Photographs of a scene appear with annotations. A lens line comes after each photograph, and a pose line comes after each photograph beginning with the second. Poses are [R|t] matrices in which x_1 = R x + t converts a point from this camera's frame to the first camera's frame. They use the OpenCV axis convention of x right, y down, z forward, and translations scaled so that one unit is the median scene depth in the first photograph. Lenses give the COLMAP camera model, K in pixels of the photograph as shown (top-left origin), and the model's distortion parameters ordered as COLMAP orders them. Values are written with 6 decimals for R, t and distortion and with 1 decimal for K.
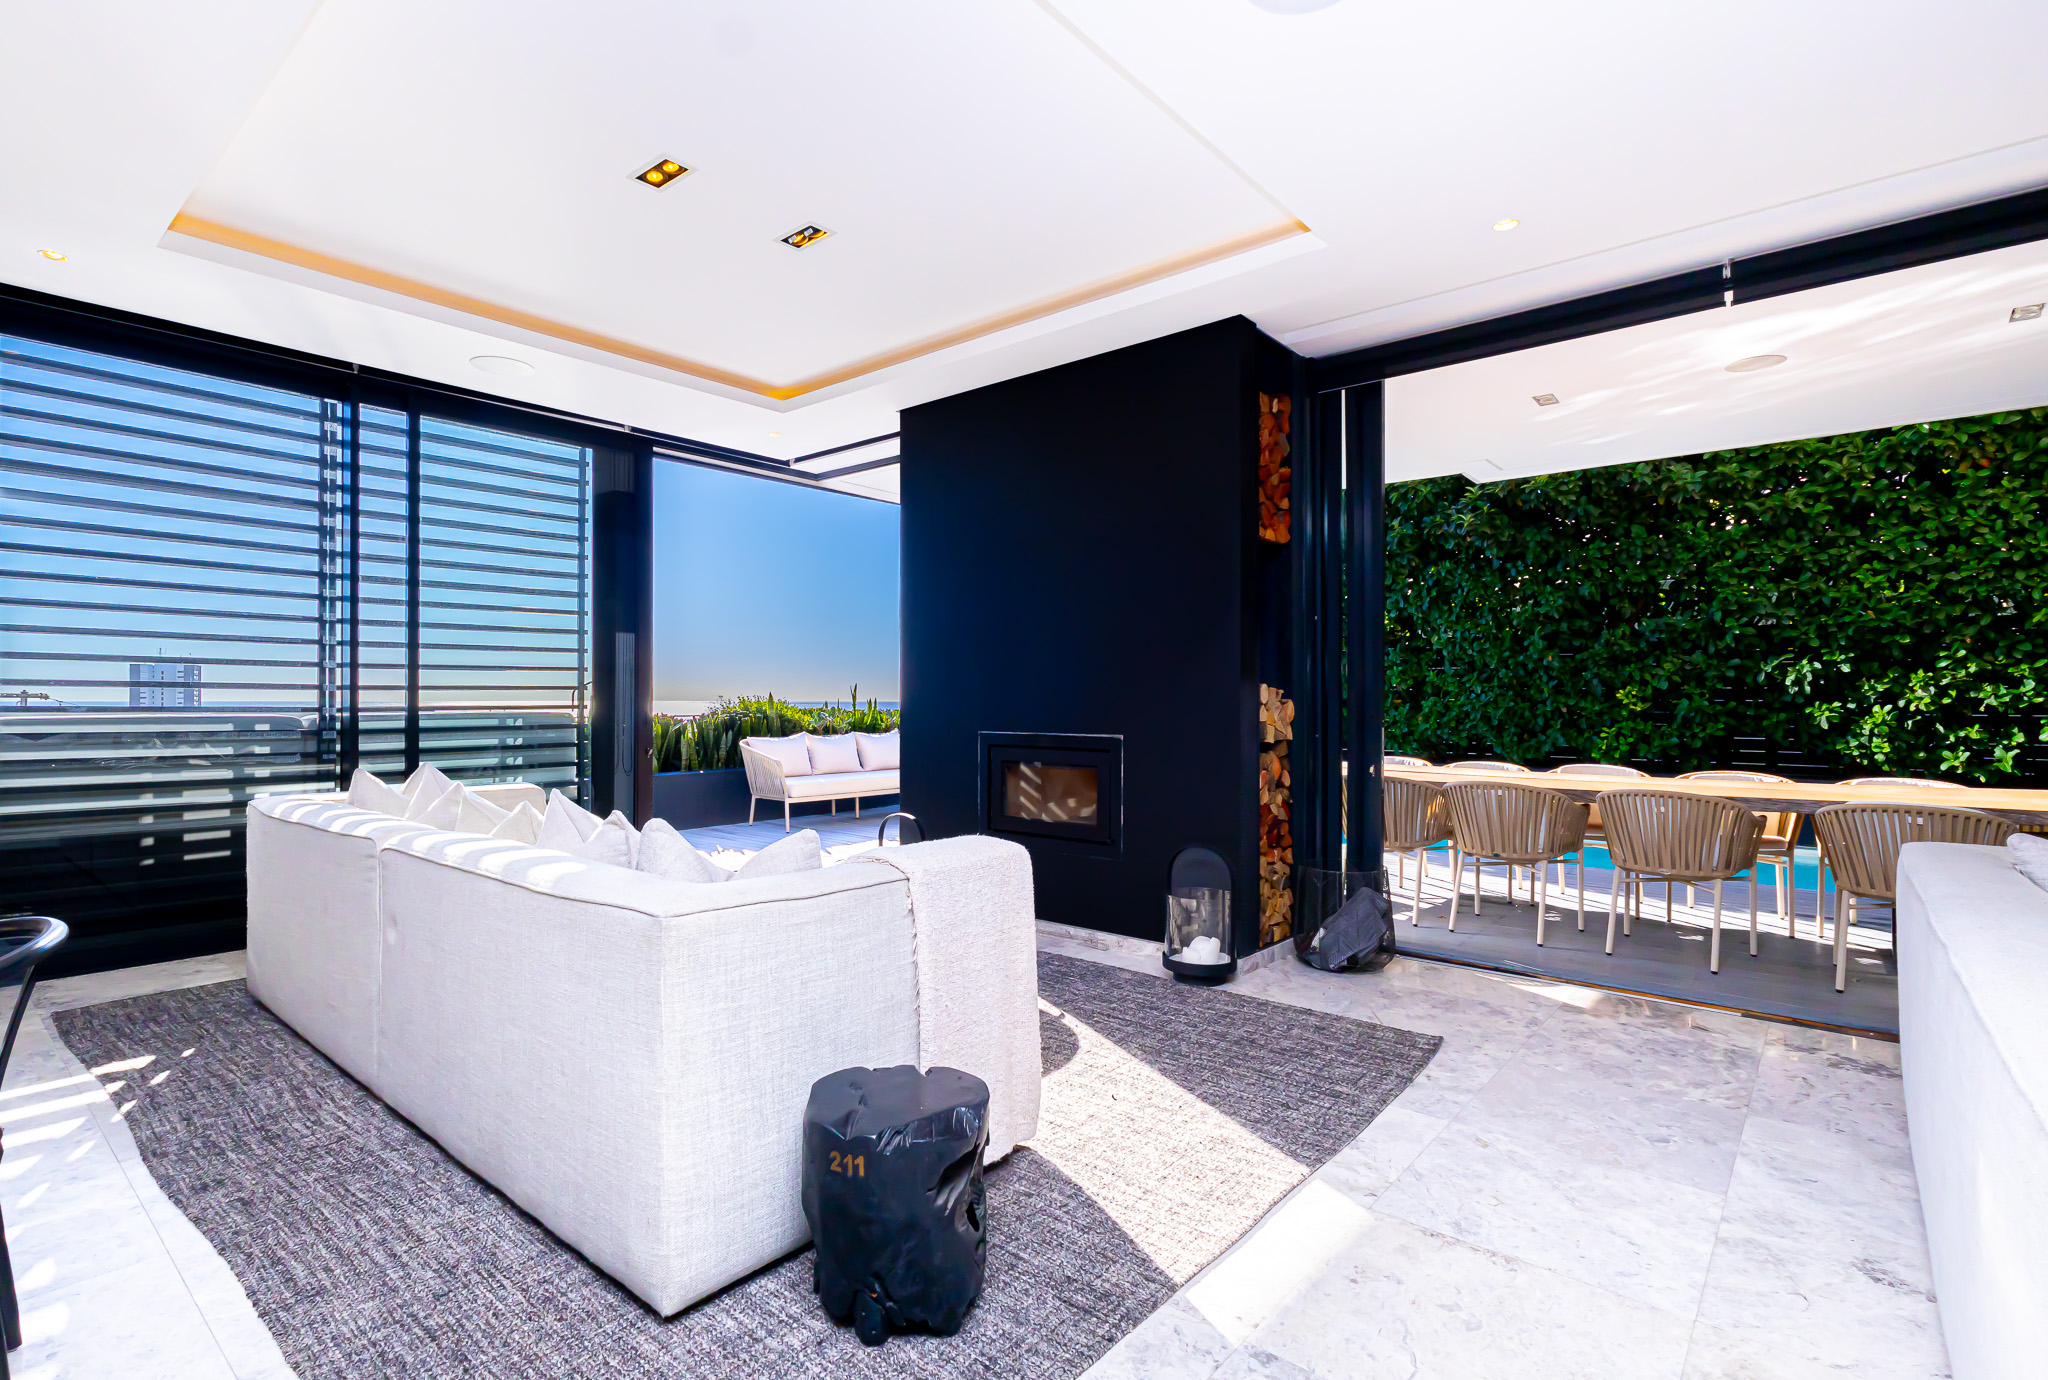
lens RADIAL K [[969.9, 0, 1001.5], [0, 969.9, 693.2], [0, 0, 1]] dist [0.004602, -0.000178]
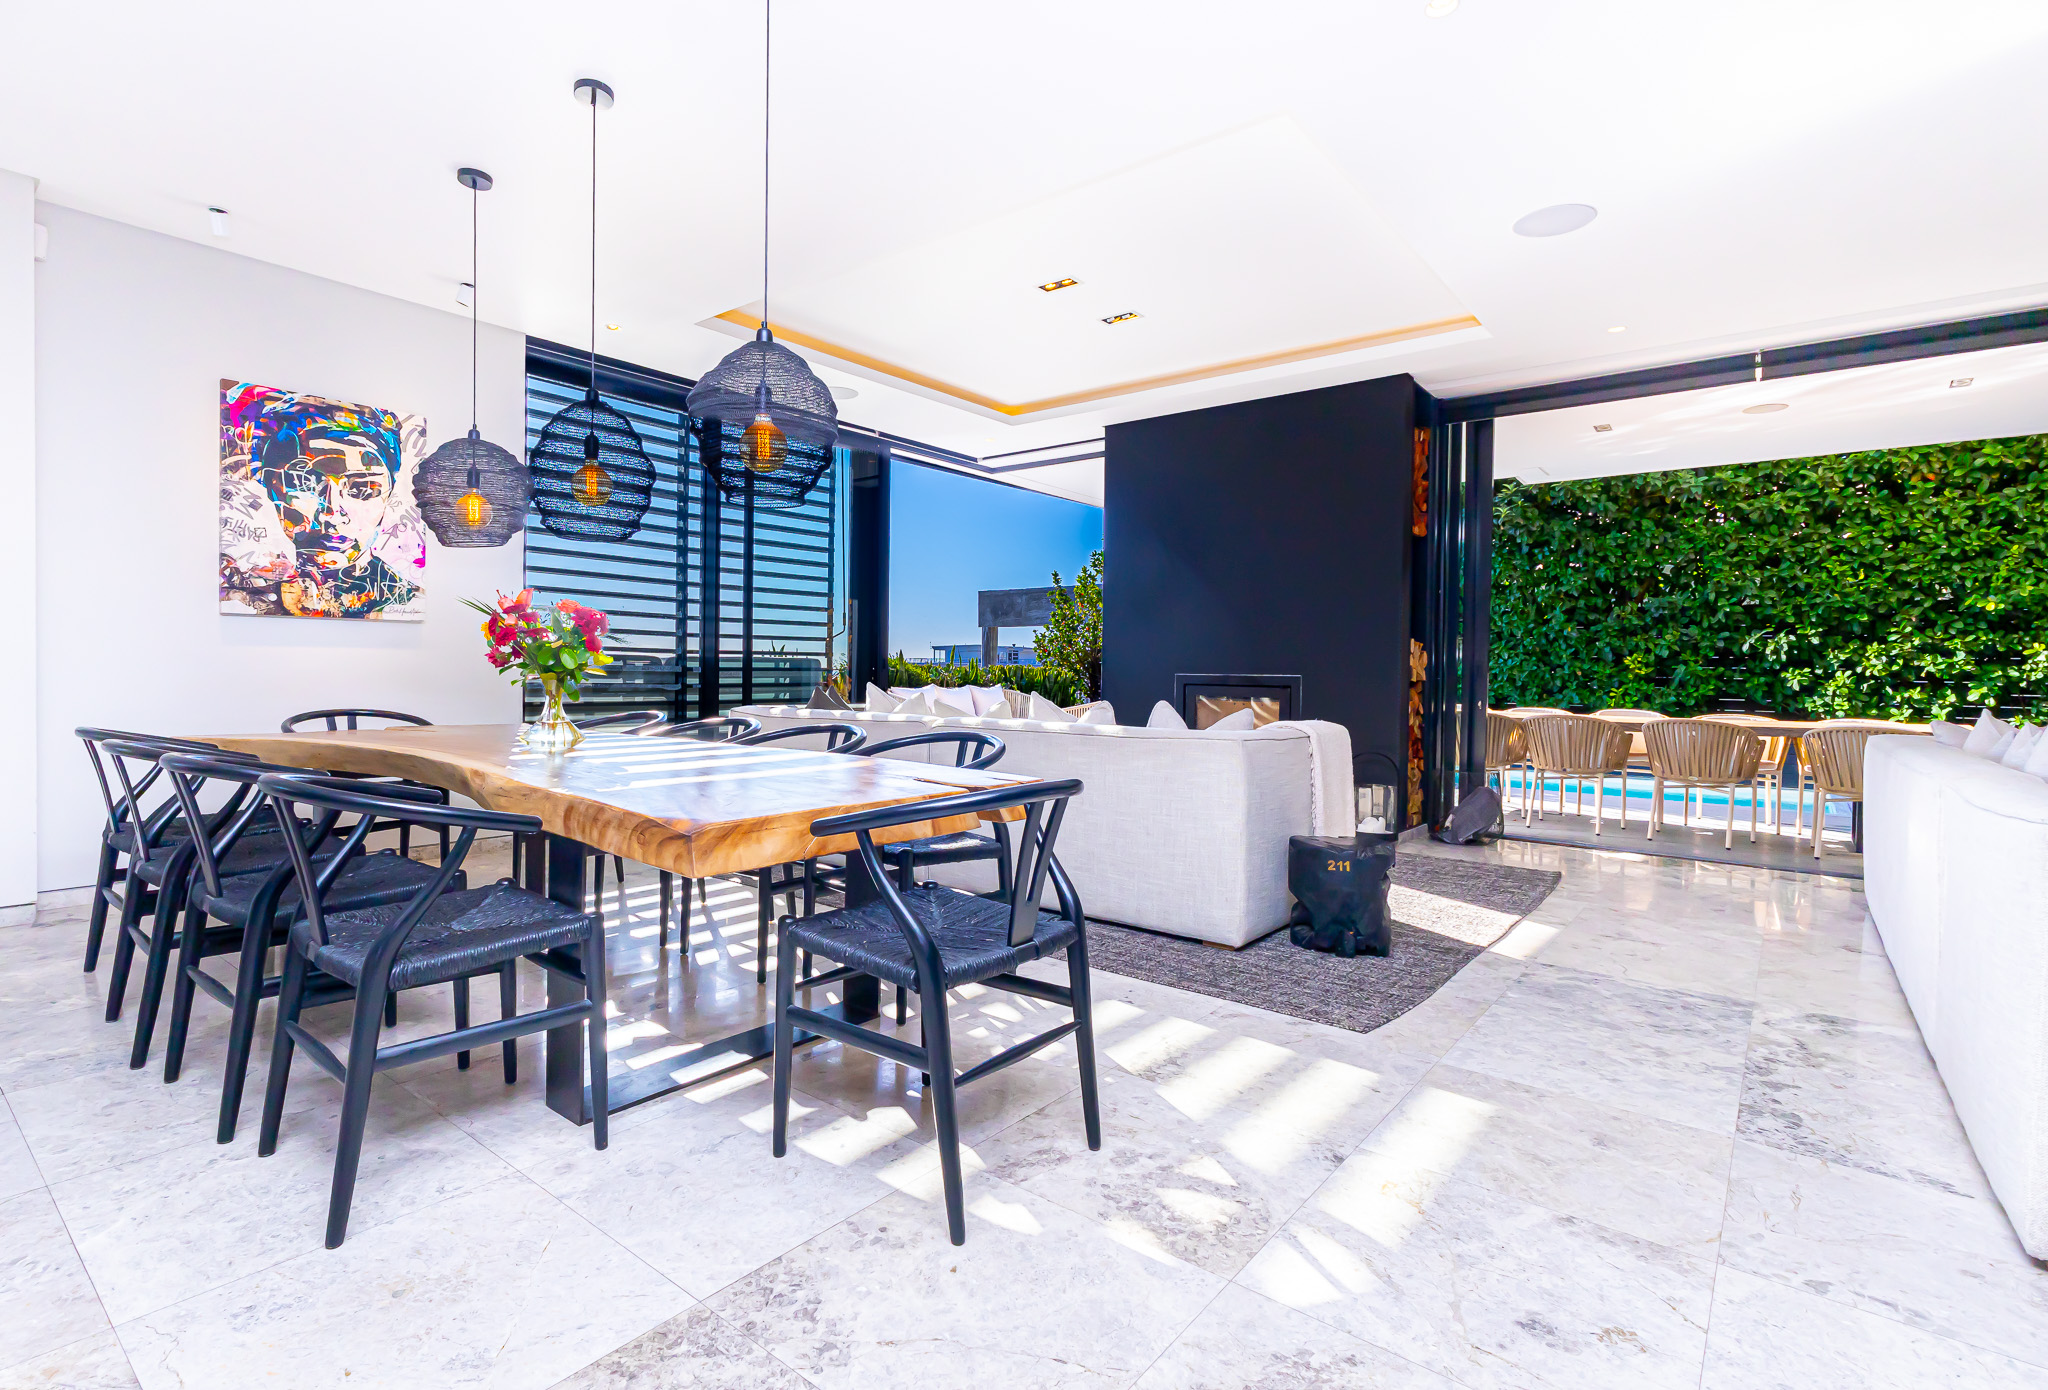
lens RADIAL K [[998.4, 0, 957.9], [0, 998.4, 685.8], [0, 0, 1]] dist [0.000100, 0.002265]
pose [[0.999726, 0.013951, 0.018779, -0.280820], [-0.014304, 0.999721, 0.018803, 0.027393], [-0.018512, -0.019067, 0.999647, -0.286689]]
